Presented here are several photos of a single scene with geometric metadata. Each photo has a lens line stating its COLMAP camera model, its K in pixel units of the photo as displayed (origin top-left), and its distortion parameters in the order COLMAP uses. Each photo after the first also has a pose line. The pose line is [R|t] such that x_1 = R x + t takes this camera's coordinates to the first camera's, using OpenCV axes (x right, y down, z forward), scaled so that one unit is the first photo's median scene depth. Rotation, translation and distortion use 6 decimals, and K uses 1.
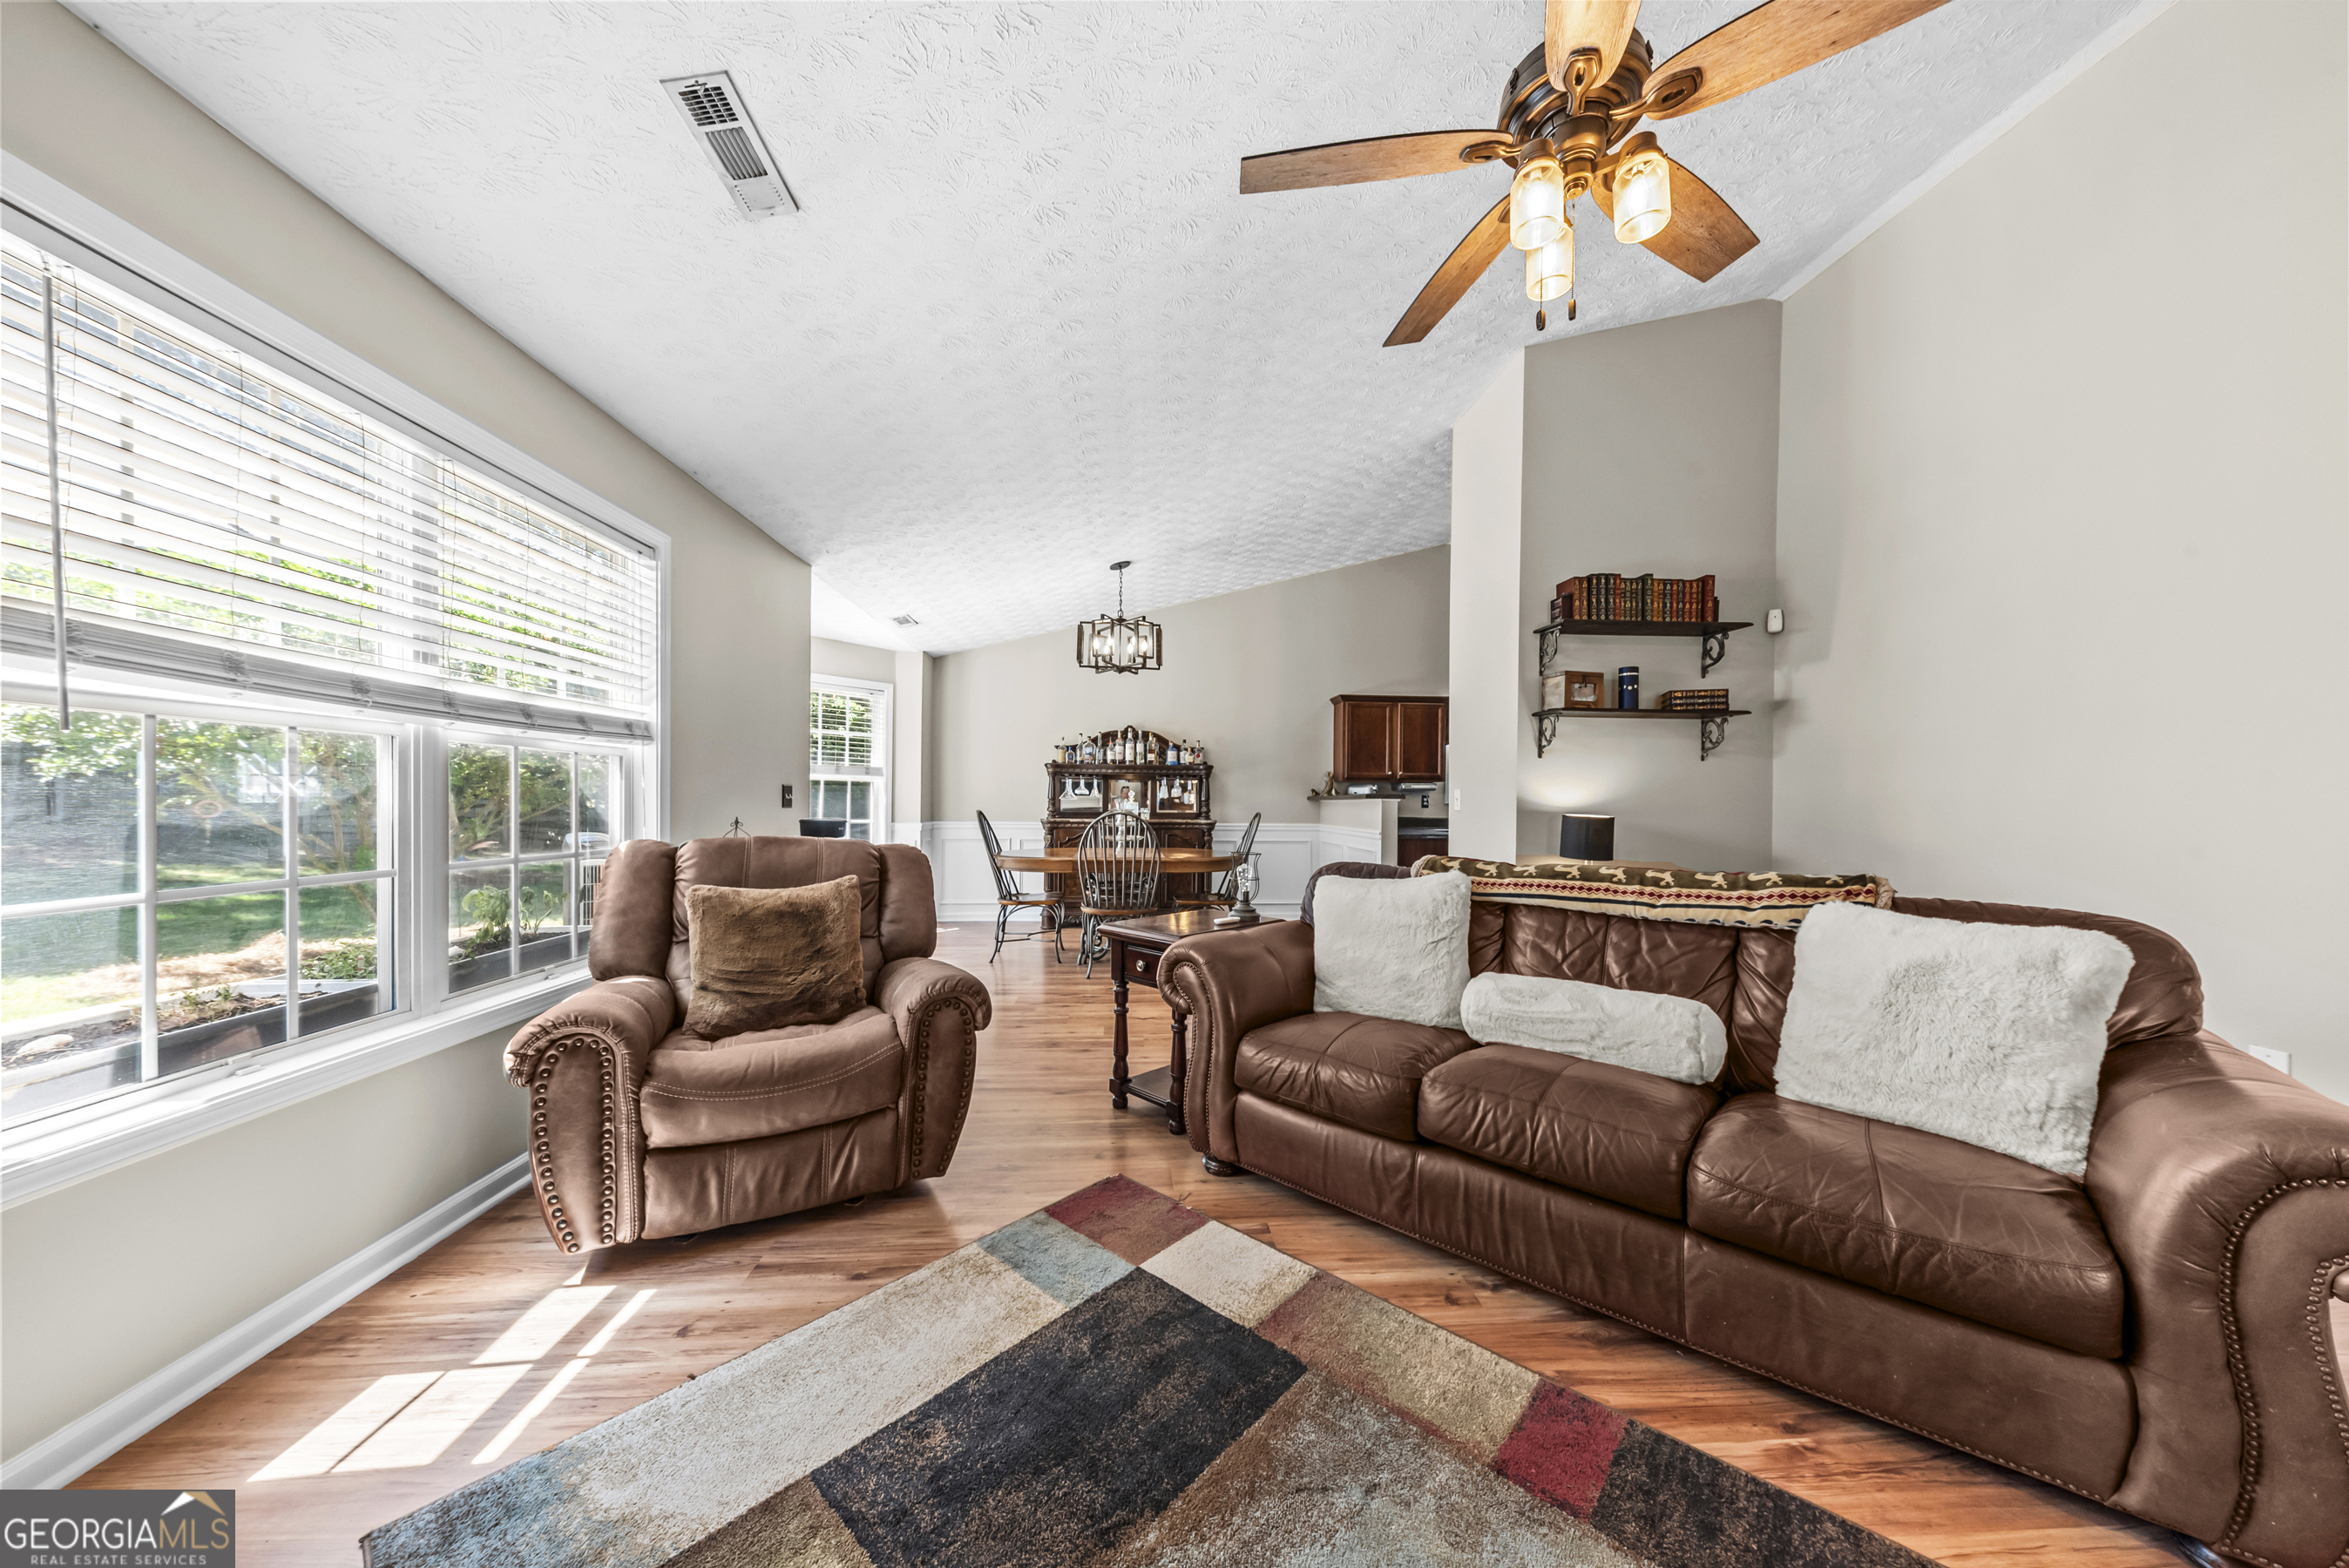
lens RADIAL K [[805.1, 0, 1167.6], [0, 805.1, 789.7], [0, 0, 1]] dist [0.011960, -0.003584]
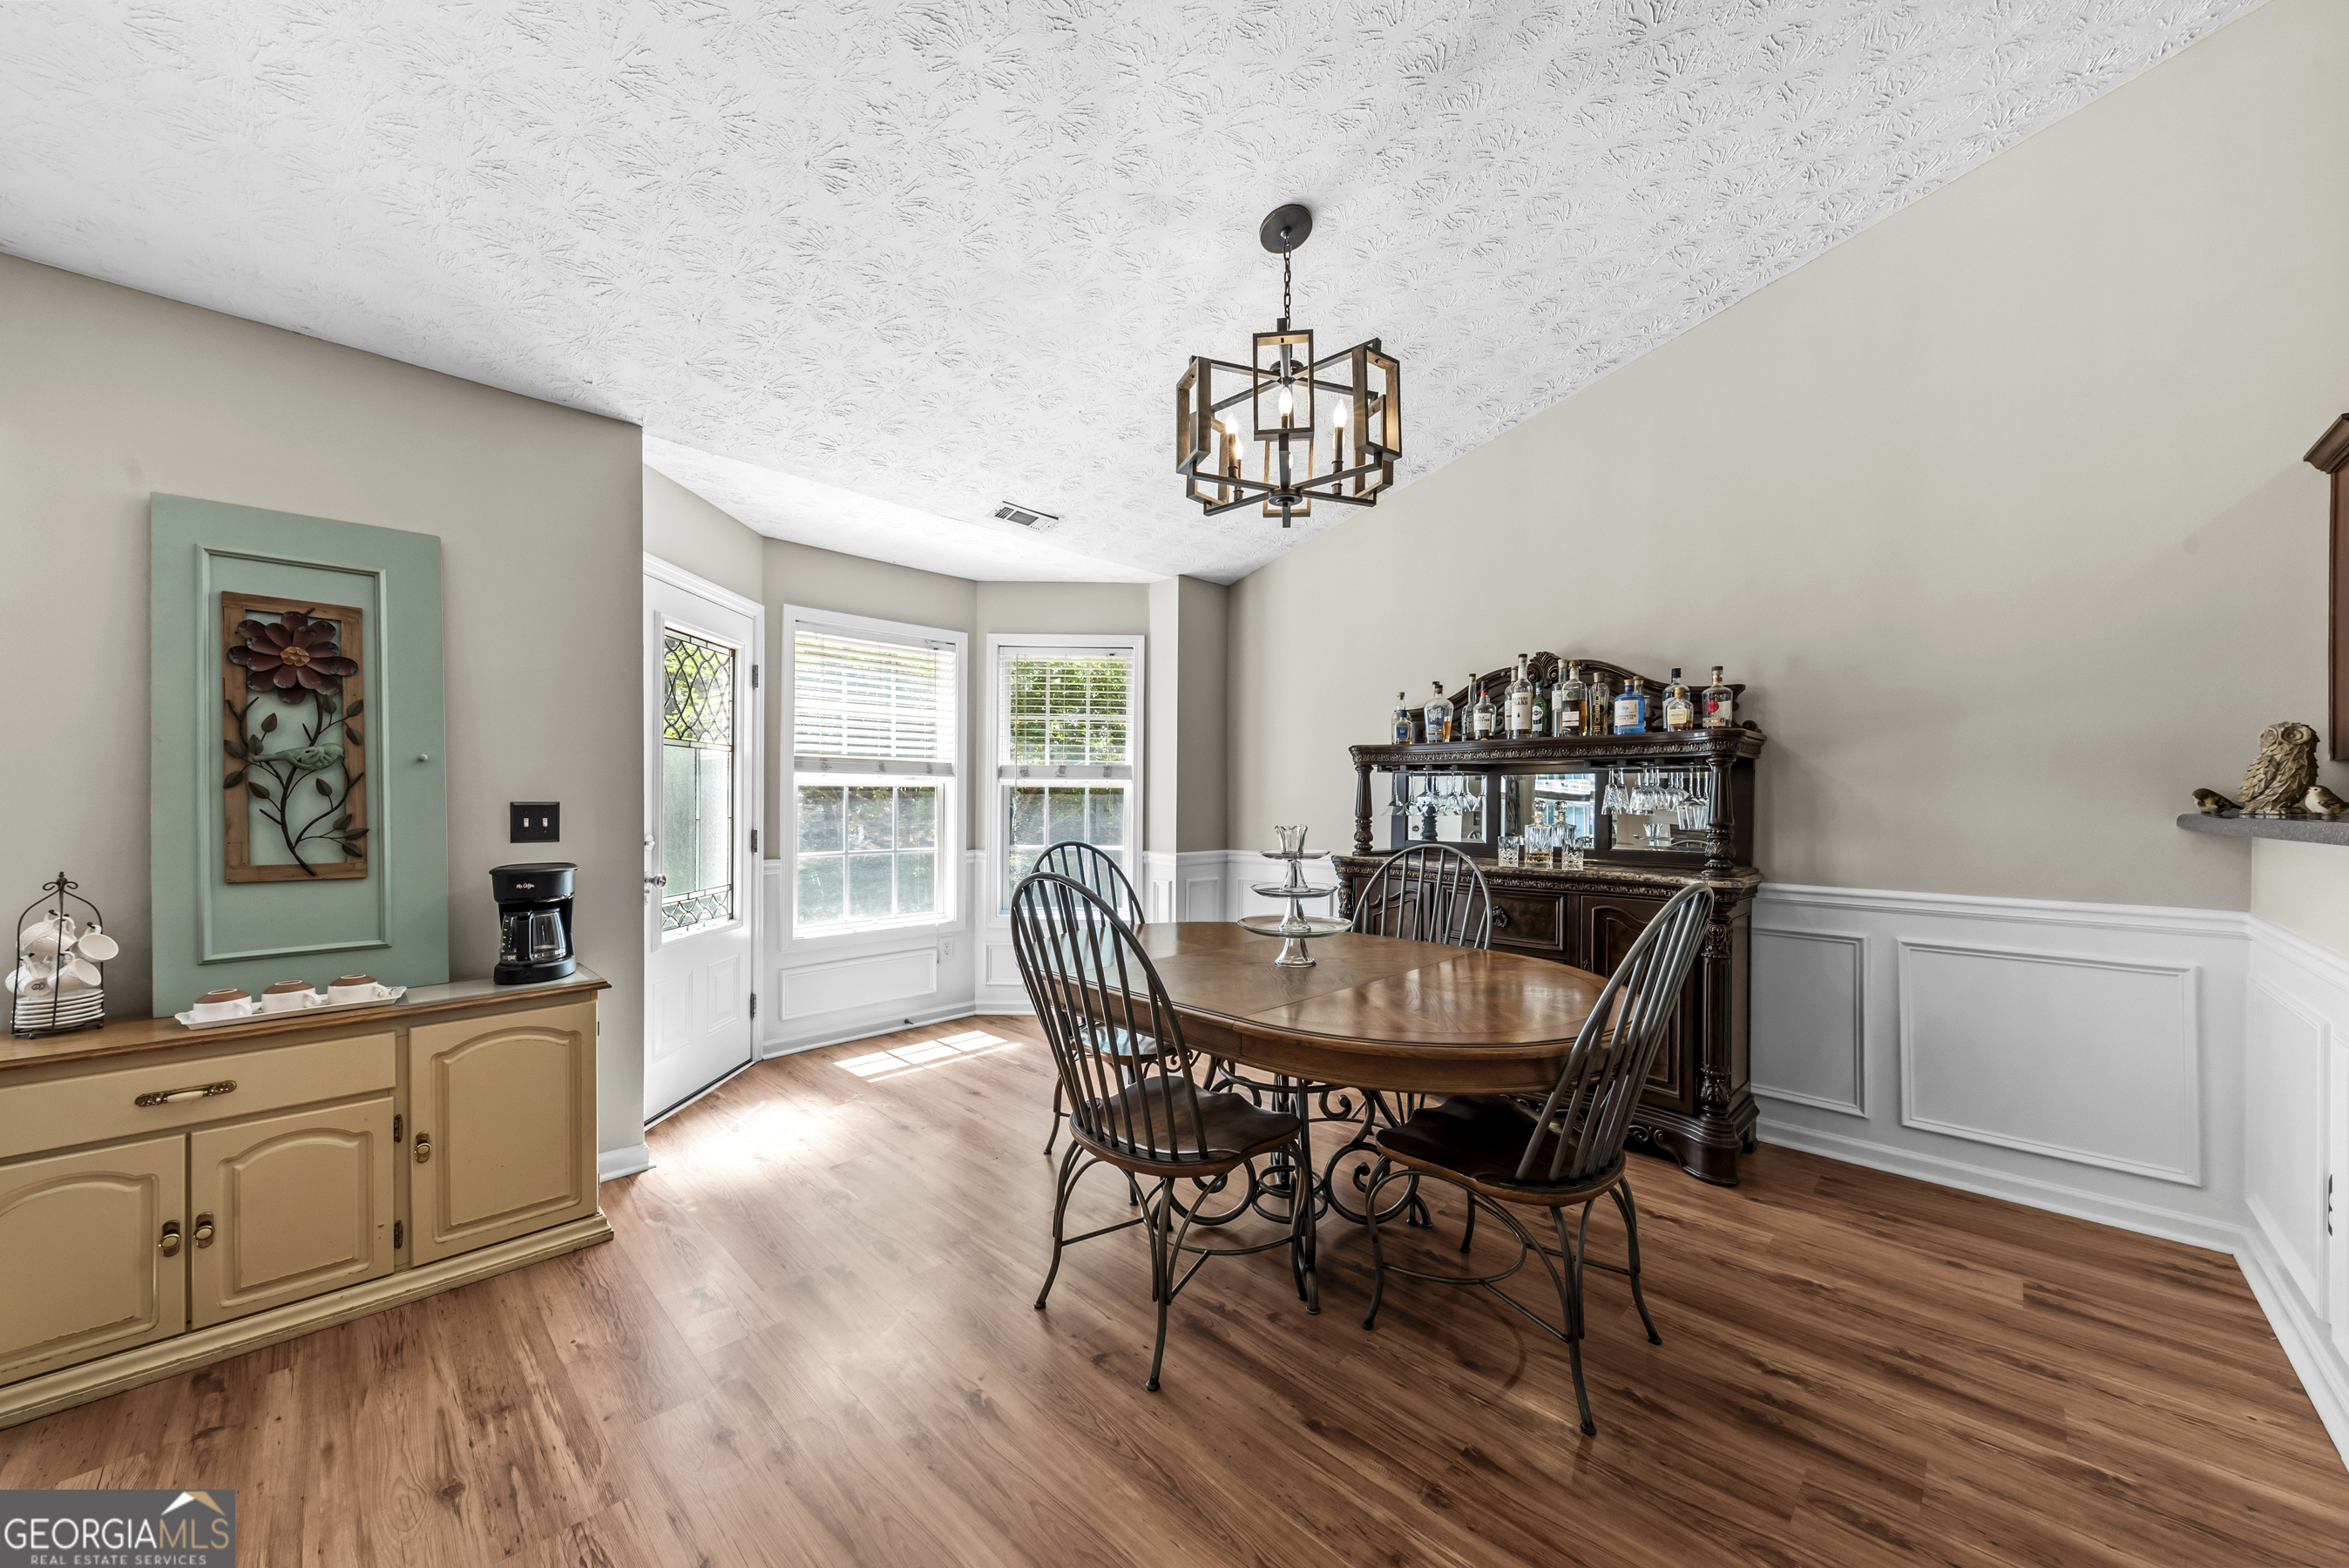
lens RADIAL K [[869.7, 0, 1166.4], [0, 869.7, 804.8], [0, 0, 1]] dist [0.005711, -0.003991]
pose [[0.654828, 0.001298, -0.755776, 0.333673], [0.013822, 0.999811, 0.013693, -0.007354], [0.755651, -0.019413, 0.654687, 0.965072]]
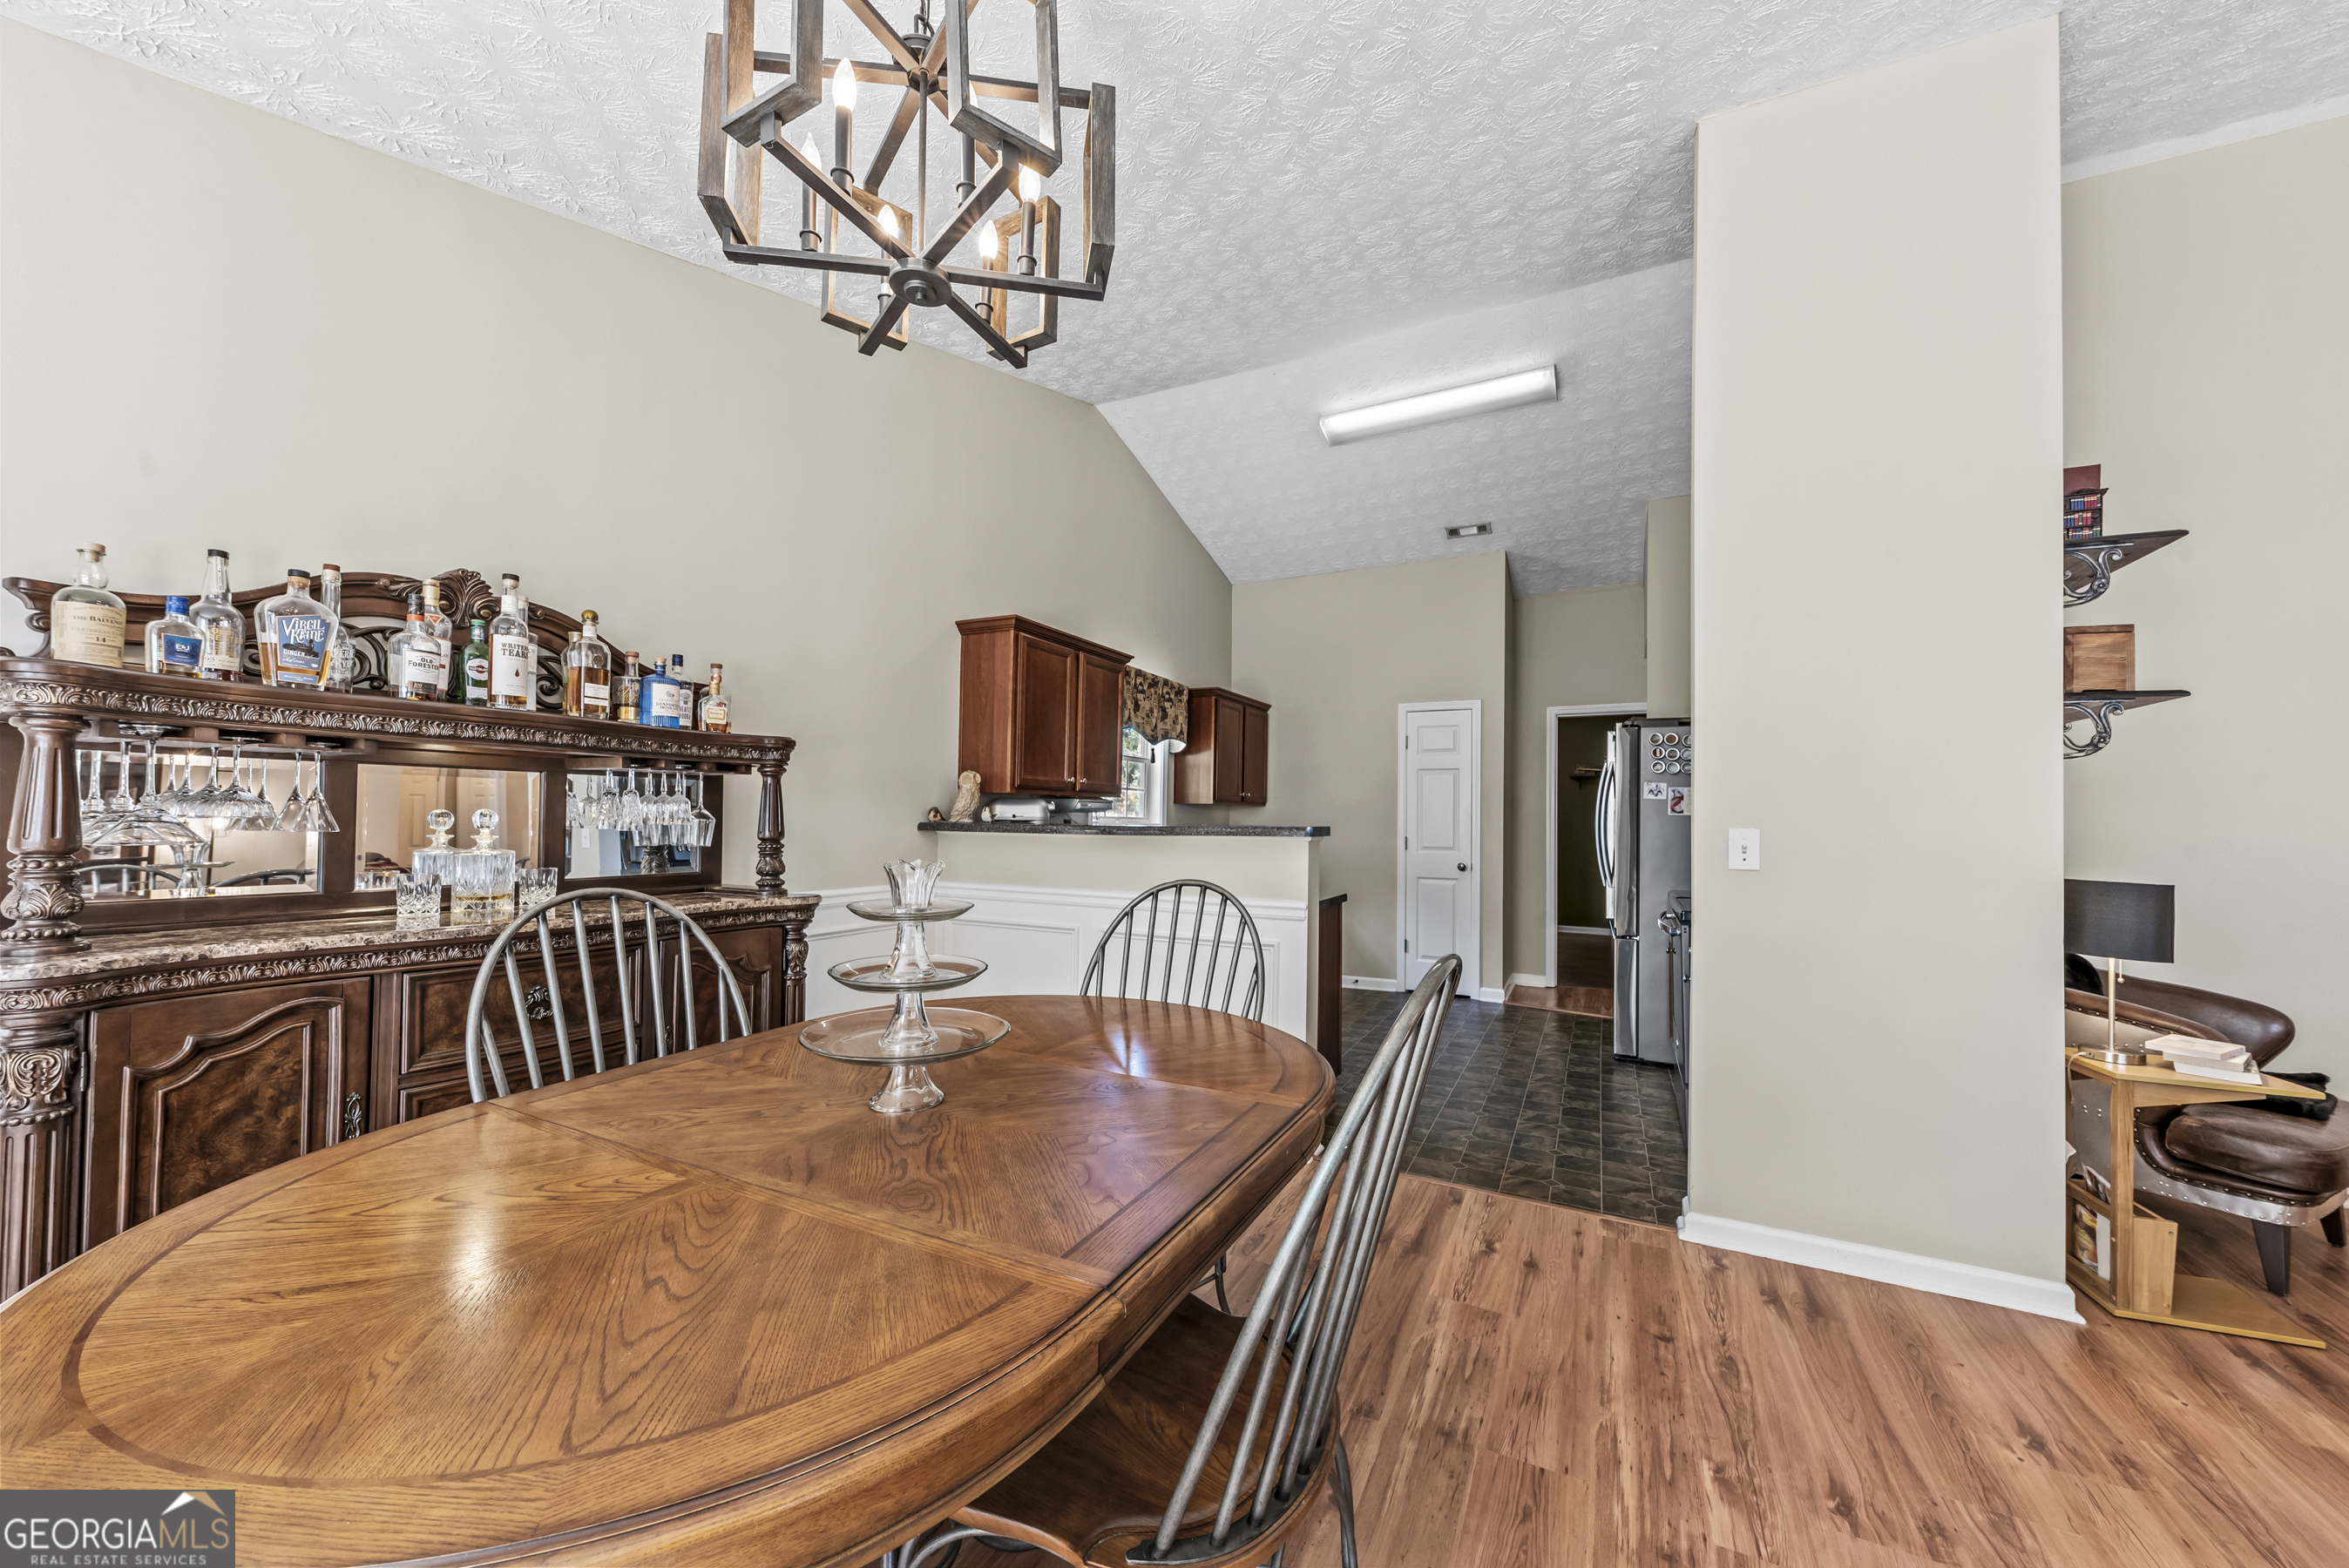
lens RADIAL K [[869.7, 0, 1182.7], [0, 869.7, 787.5], [0, 0, 1]] dist [0.005711, -0.003991]
pose [[0.514478, 0.030770, 0.856952, -0.328339], [-0.022803, 0.999493, -0.022198, -0.007464], [-0.857201, -0.008121, 0.514919, 1.180267]]
